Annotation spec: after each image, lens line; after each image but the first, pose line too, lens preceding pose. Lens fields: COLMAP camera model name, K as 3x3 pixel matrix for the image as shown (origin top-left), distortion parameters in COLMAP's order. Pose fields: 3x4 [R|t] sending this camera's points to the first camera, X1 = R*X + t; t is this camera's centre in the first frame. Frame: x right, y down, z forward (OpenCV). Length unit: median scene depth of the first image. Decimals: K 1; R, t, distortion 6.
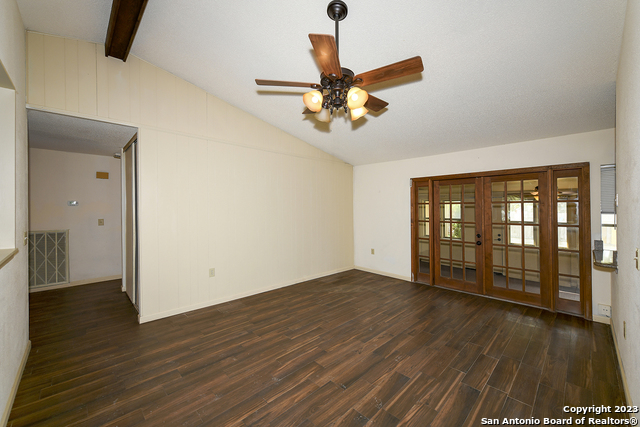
lens RADIAL K [[260.9, 0, 316.3], [0, 260.9, 209.1], [0, 0, 1]] dist [-0.002393, 0.000004]
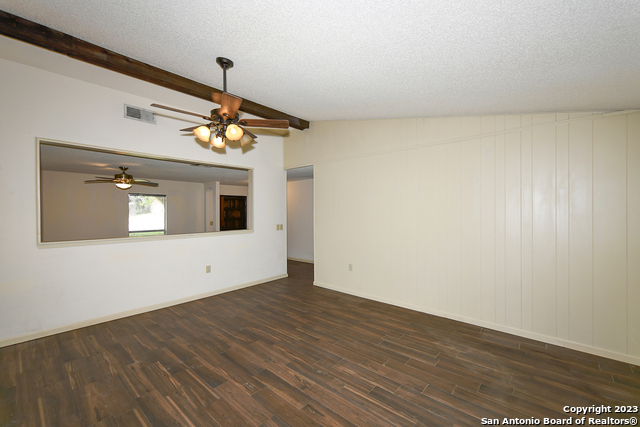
lens RADIAL K [[260.9, 0, 312.5], [0, 260.9, 214.7], [0, 0, 1]] dist [-0.002393, 0.000004]
pose [[0.073941, 0.009508, -0.997217, 1.007425], [-0.002818, 0.999953, 0.009325, -0.004590], [0.997259, 0.002121, 0.073964, 0.966850]]
